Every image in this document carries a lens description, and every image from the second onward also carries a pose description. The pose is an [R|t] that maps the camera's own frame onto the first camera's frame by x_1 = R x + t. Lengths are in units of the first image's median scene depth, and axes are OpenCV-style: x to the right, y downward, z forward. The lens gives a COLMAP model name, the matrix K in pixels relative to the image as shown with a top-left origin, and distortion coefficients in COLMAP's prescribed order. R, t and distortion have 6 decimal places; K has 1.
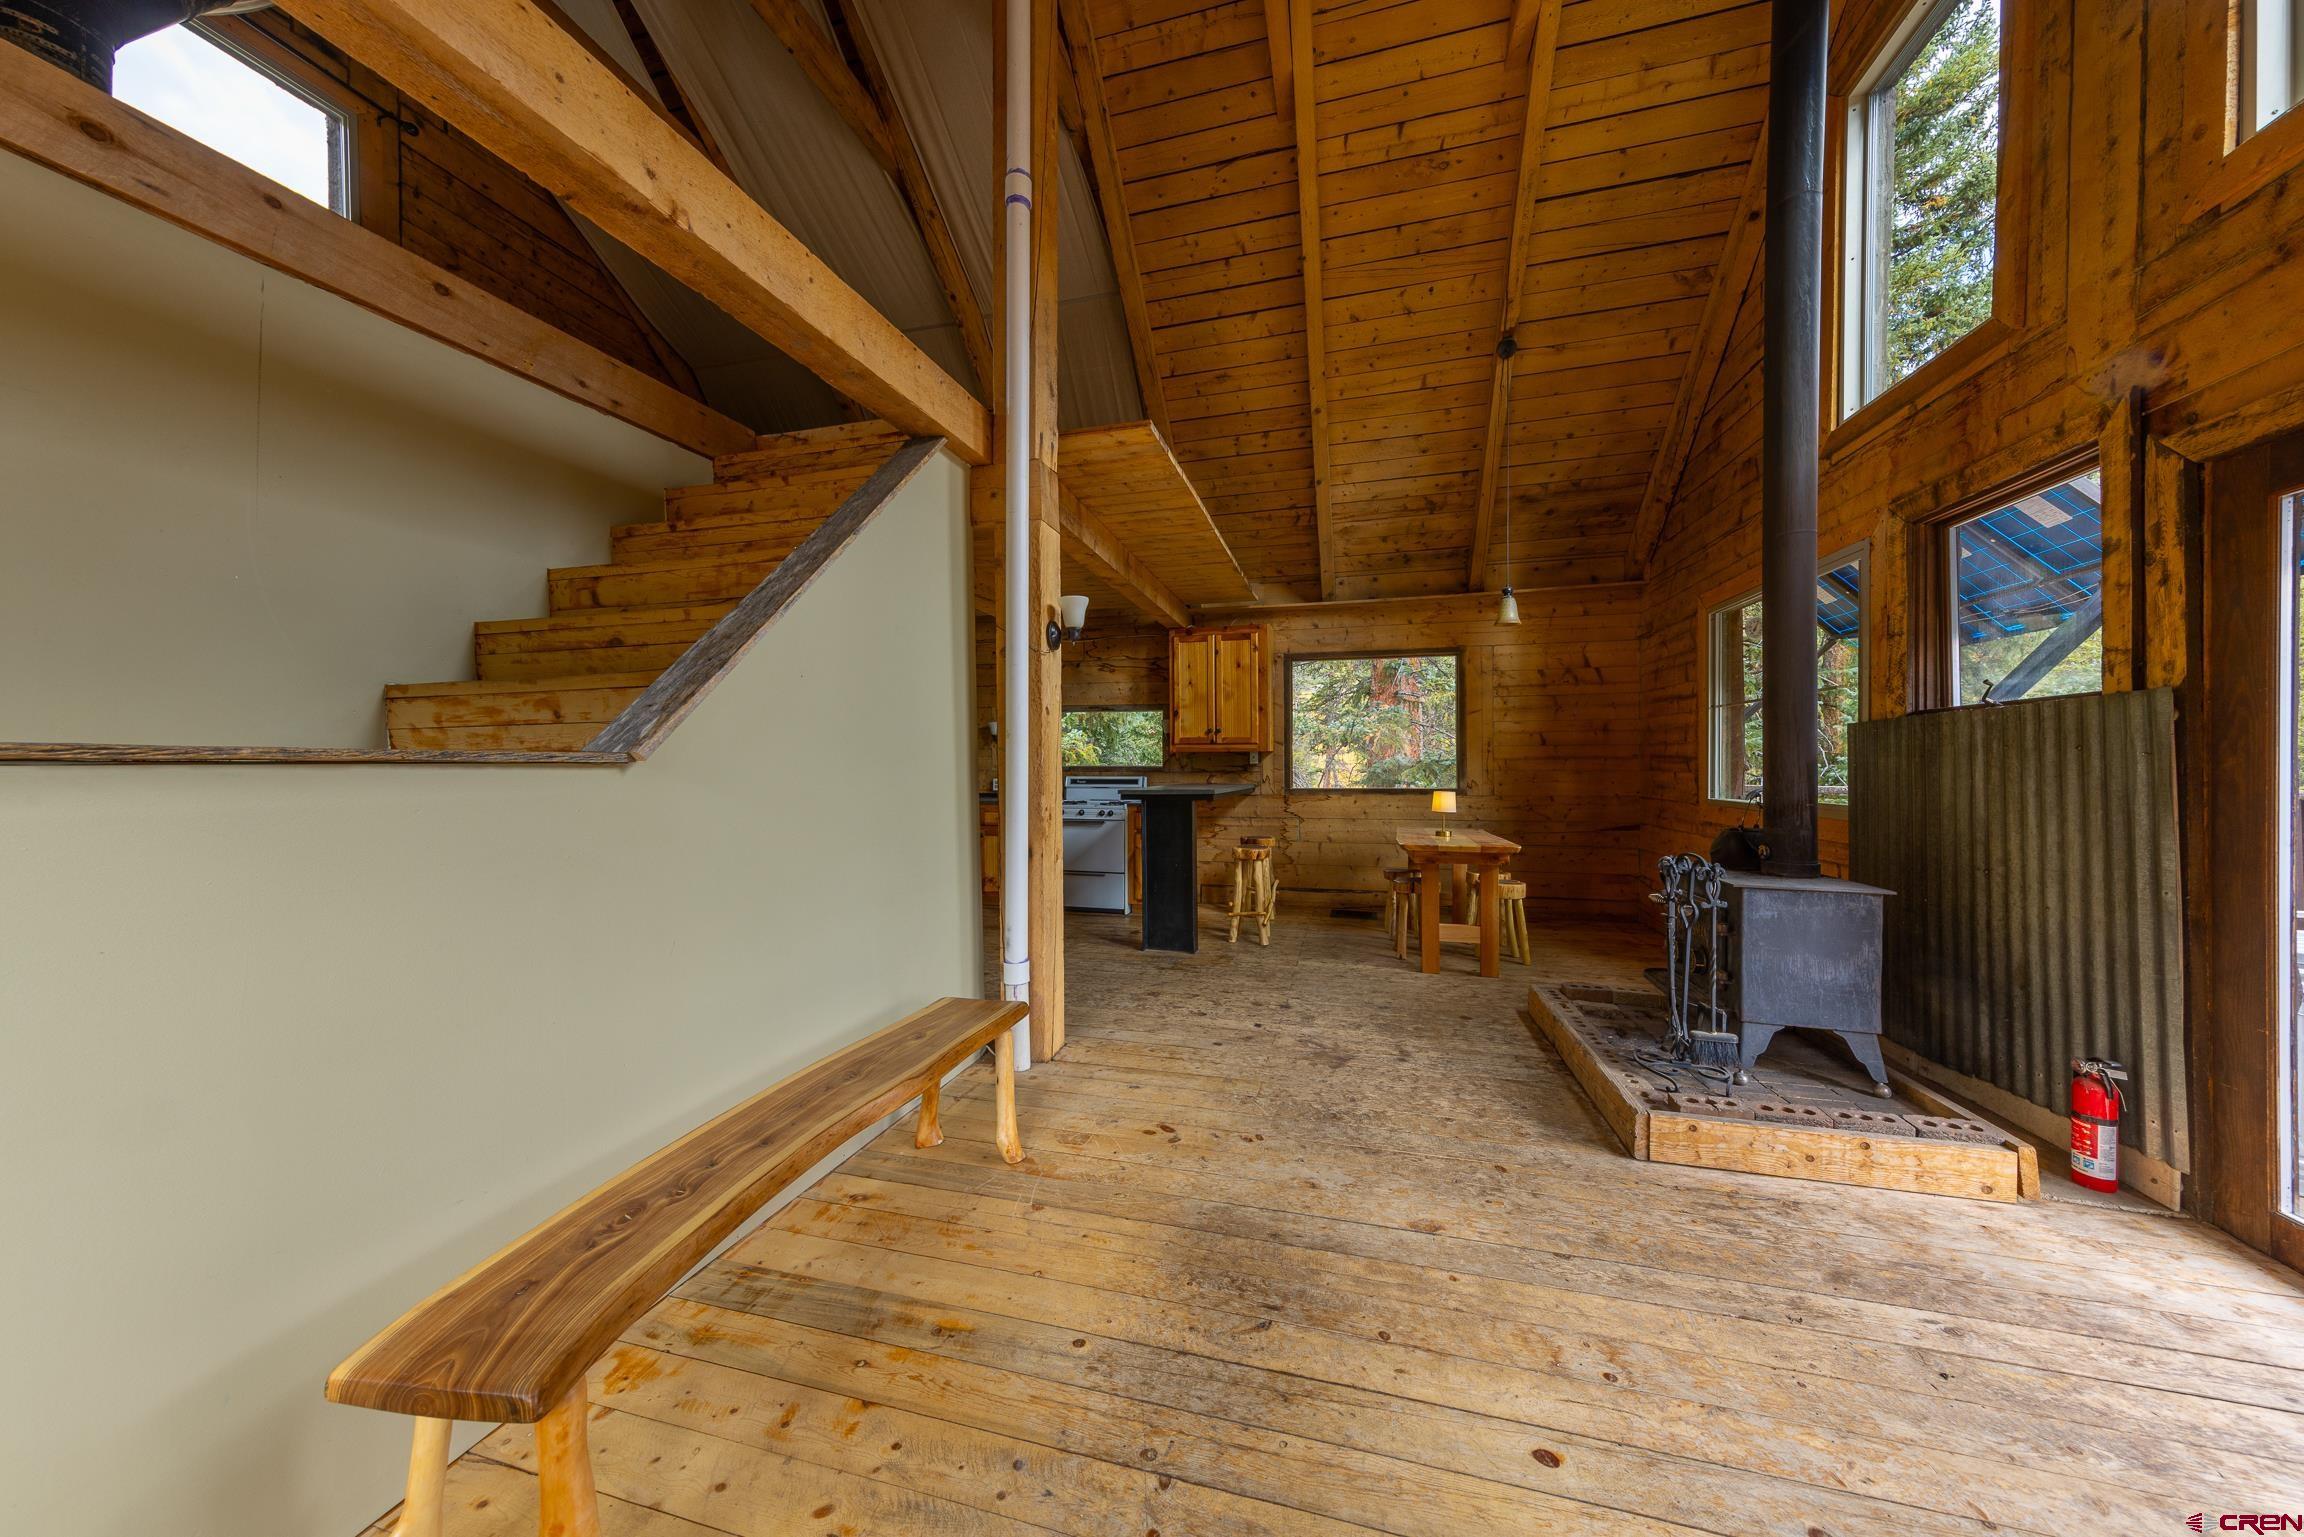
lens RADIAL K [[727.4, 0, 1162.2], [0, 727.4, 771.5], [0, 0, 1]] dist [0.008598, -0.001140]
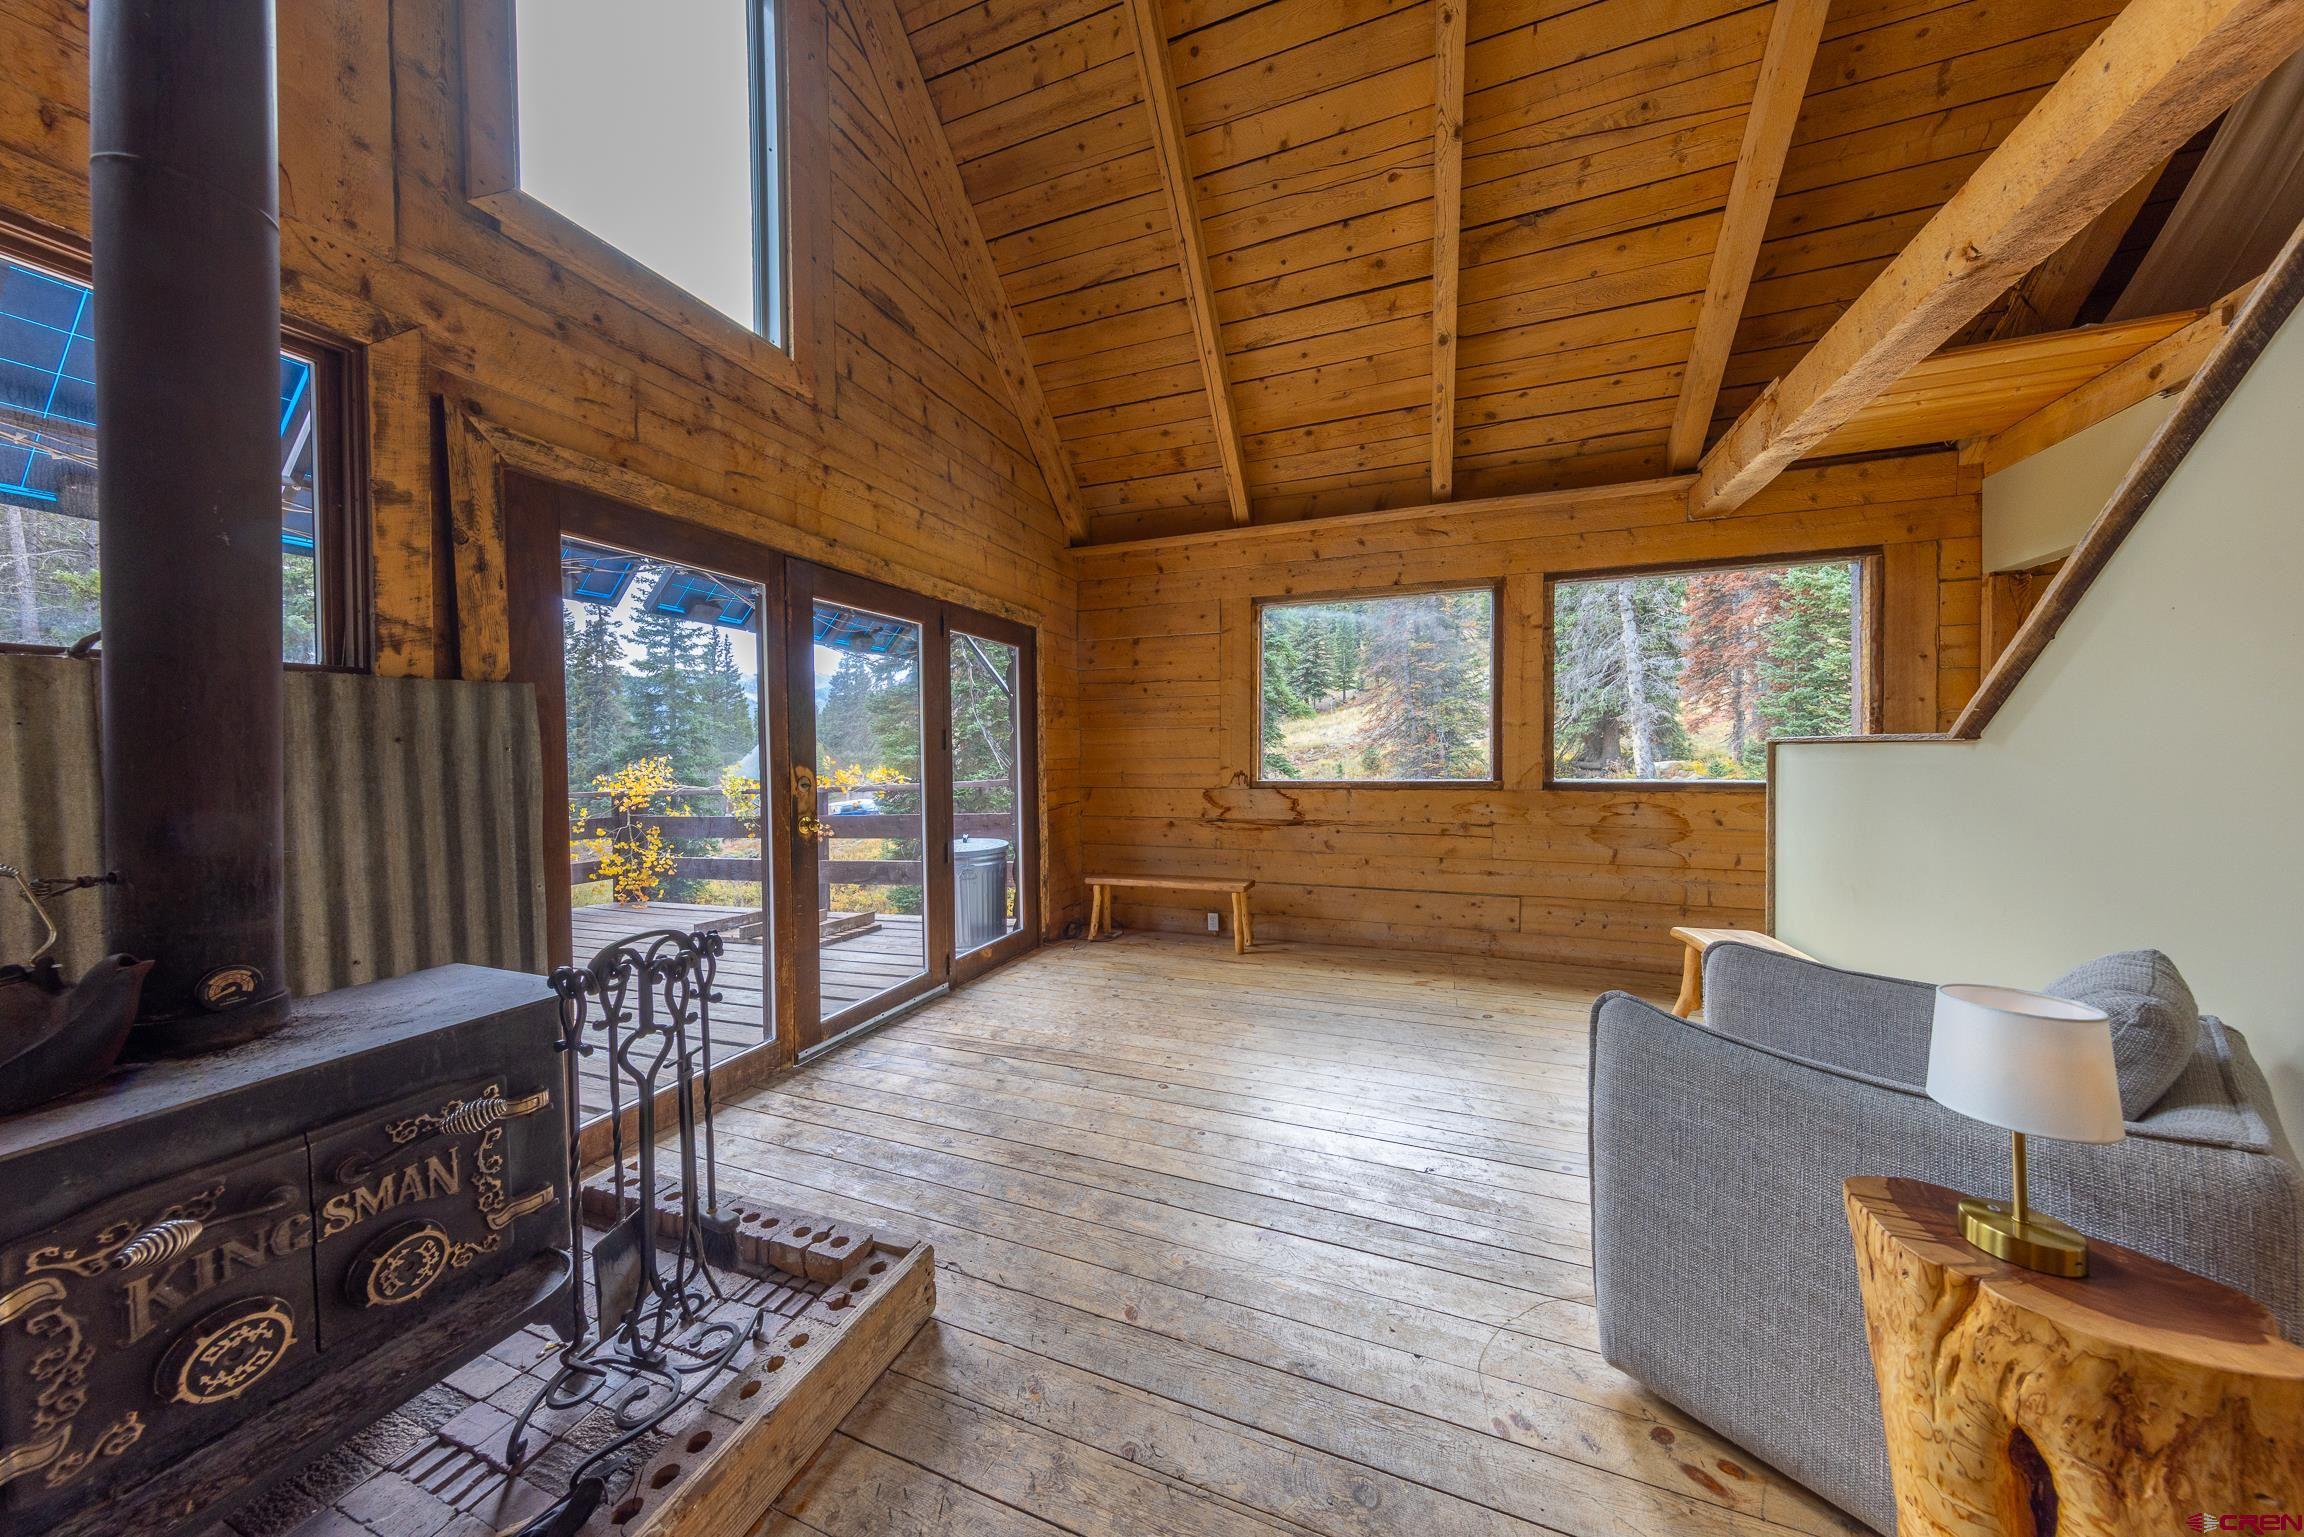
lens RADIAL K [[727.4, 0, 1175.3], [0, 727.4, 757.3], [0, 0, 1]] dist [0.008598, -0.001140]
pose [[-0.997152, 0.011063, 0.074603, 0.133384], [0.012459, 0.999755, 0.018280, -0.007064], [-0.074383, 0.019157, -0.997046, 0.629440]]
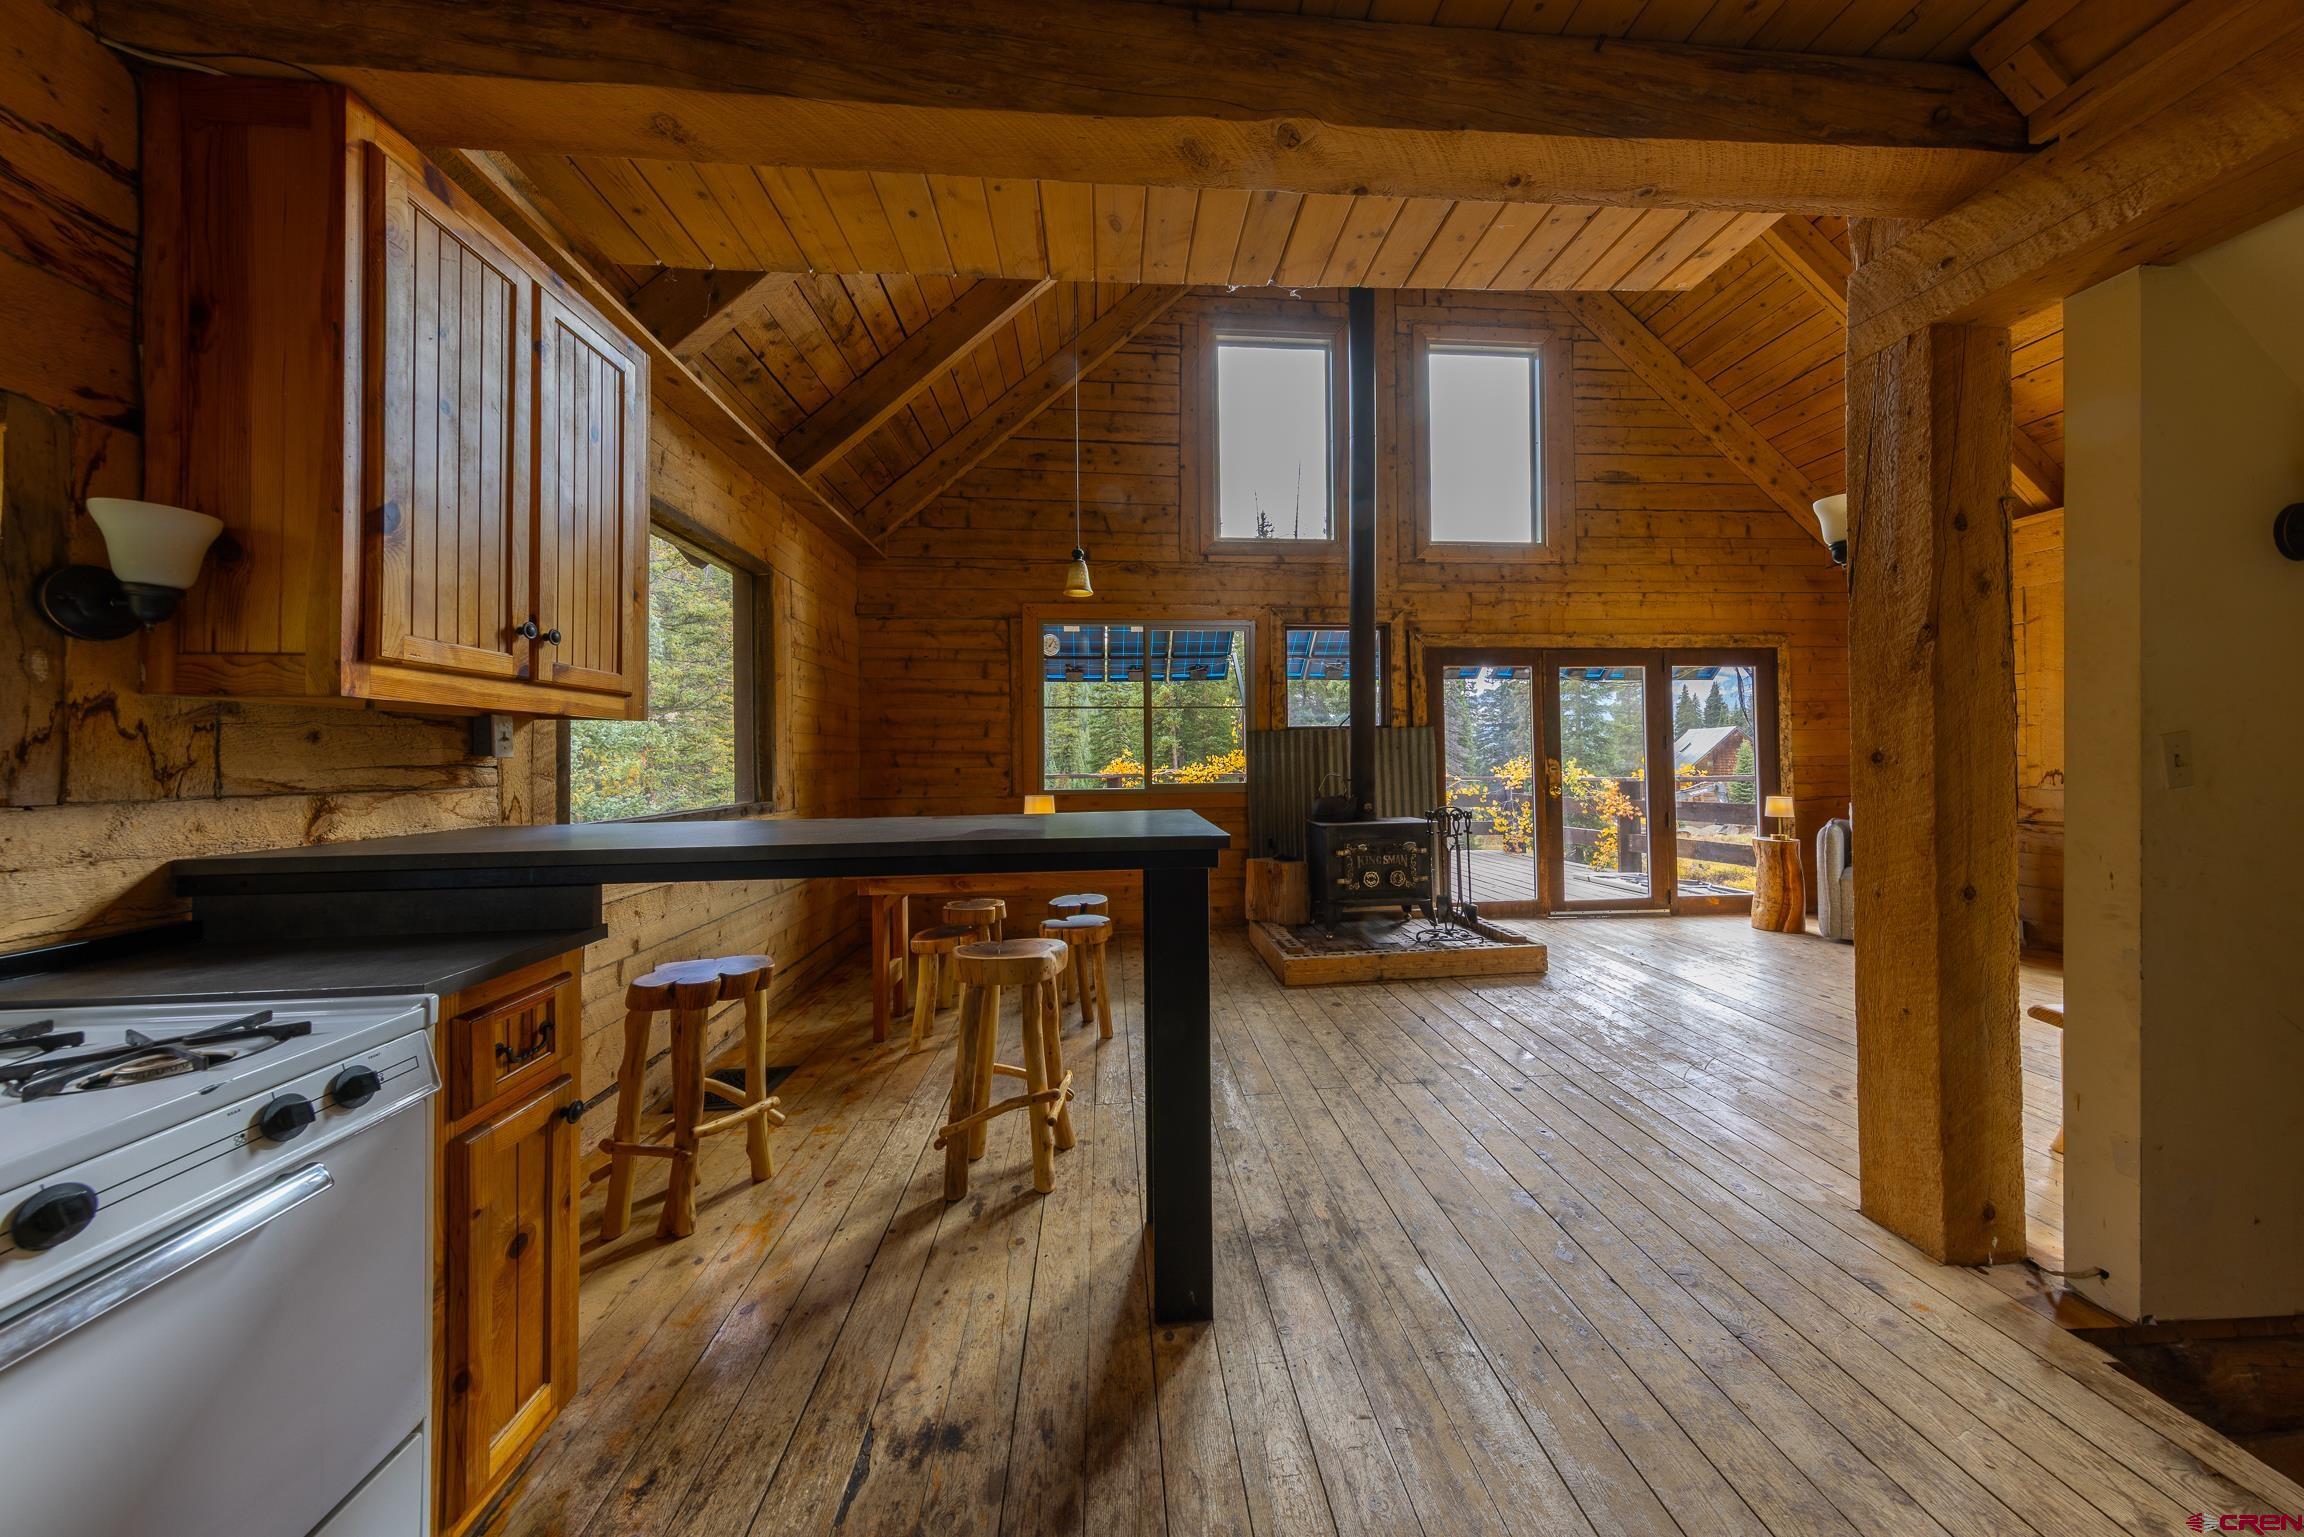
lens RADIAL K [[727.4, 0, 1145.3], [0, 727.4, 748.7], [0, 0, 1]] dist [0.008598, -0.001140]
pose [[-0.330061, 0.016150, 0.943821, -0.274901], [0.018920, 0.999766, -0.010490, -0.007417], [-0.943770, 0.014395, -0.330289, 0.946373]]
